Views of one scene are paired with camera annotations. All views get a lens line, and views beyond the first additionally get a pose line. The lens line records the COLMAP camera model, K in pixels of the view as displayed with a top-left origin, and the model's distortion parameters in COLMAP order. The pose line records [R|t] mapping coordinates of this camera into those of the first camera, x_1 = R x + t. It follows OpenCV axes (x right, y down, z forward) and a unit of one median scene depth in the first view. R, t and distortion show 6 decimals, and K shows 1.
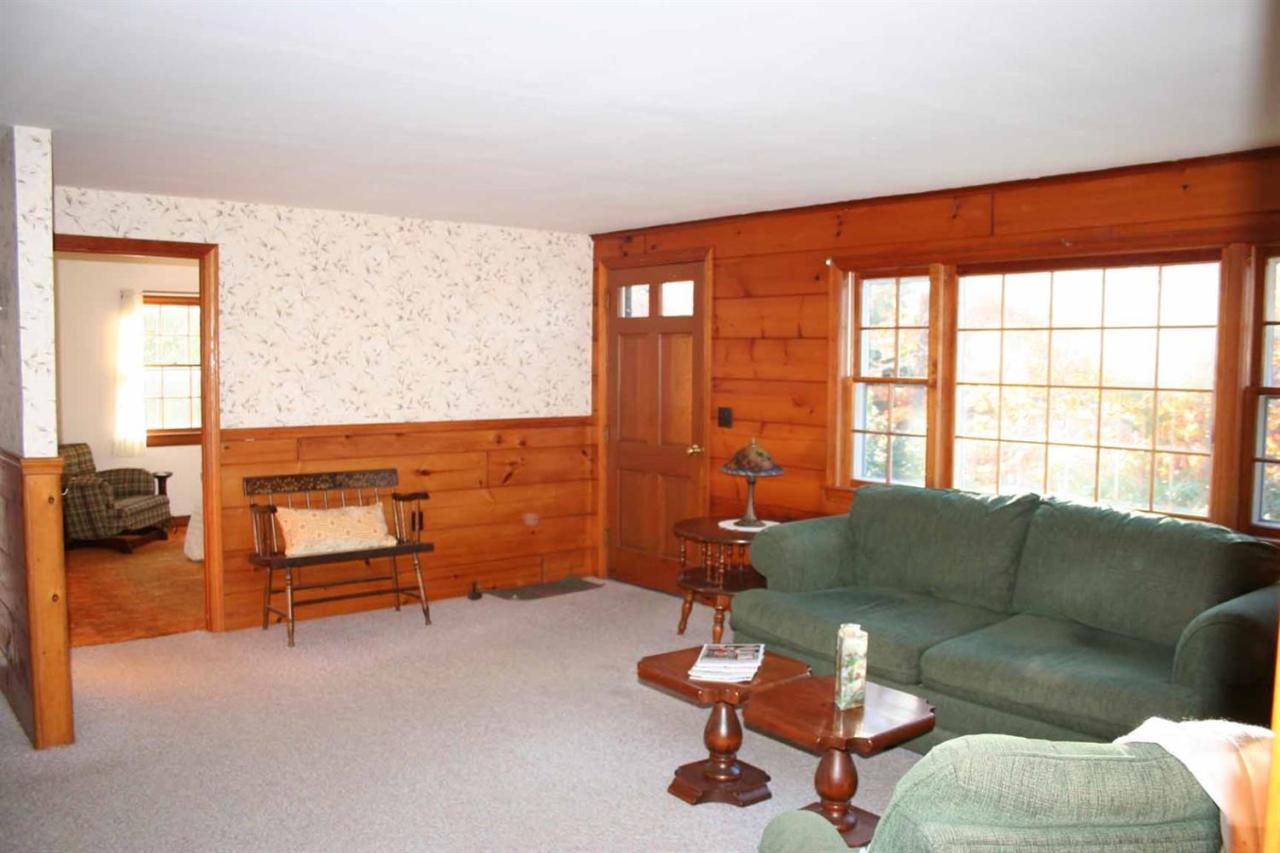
lens RADIAL K [[1088.6, 0, 640.0], [0, 1088.6, 426.5], [0, 0, 1]] dist [-0.006496, -0.005237]
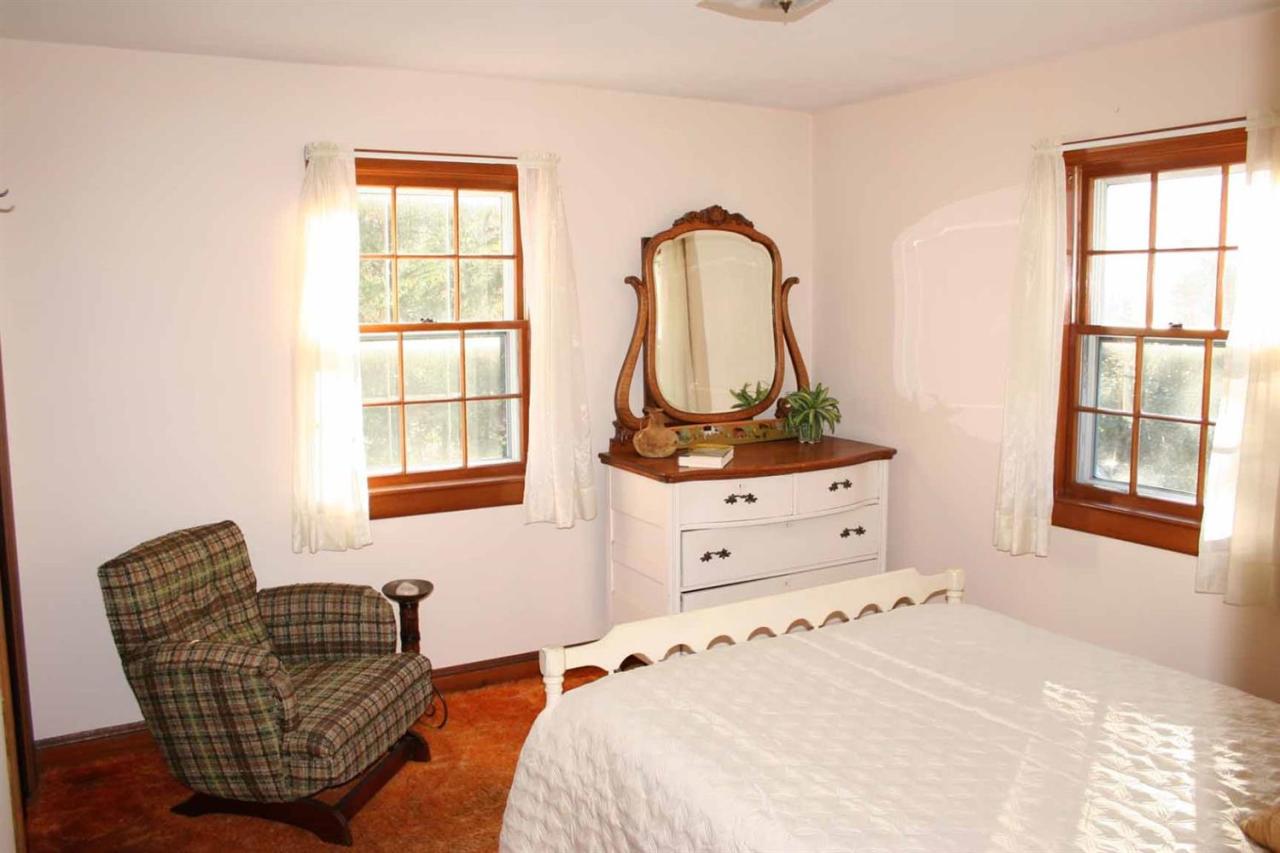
lens RADIAL K [[1048.0, 0, 640.0], [0, 1048.0, 426.5], [0, 0, 1]] dist [-0.045895, 0.000067]
pose [[0.989781, -0.001699, -0.142589, -0.303736], [0.007718, 0.999102, 0.041672, -0.035501], [0.142390, -0.042346, 0.988904, 0.639404]]
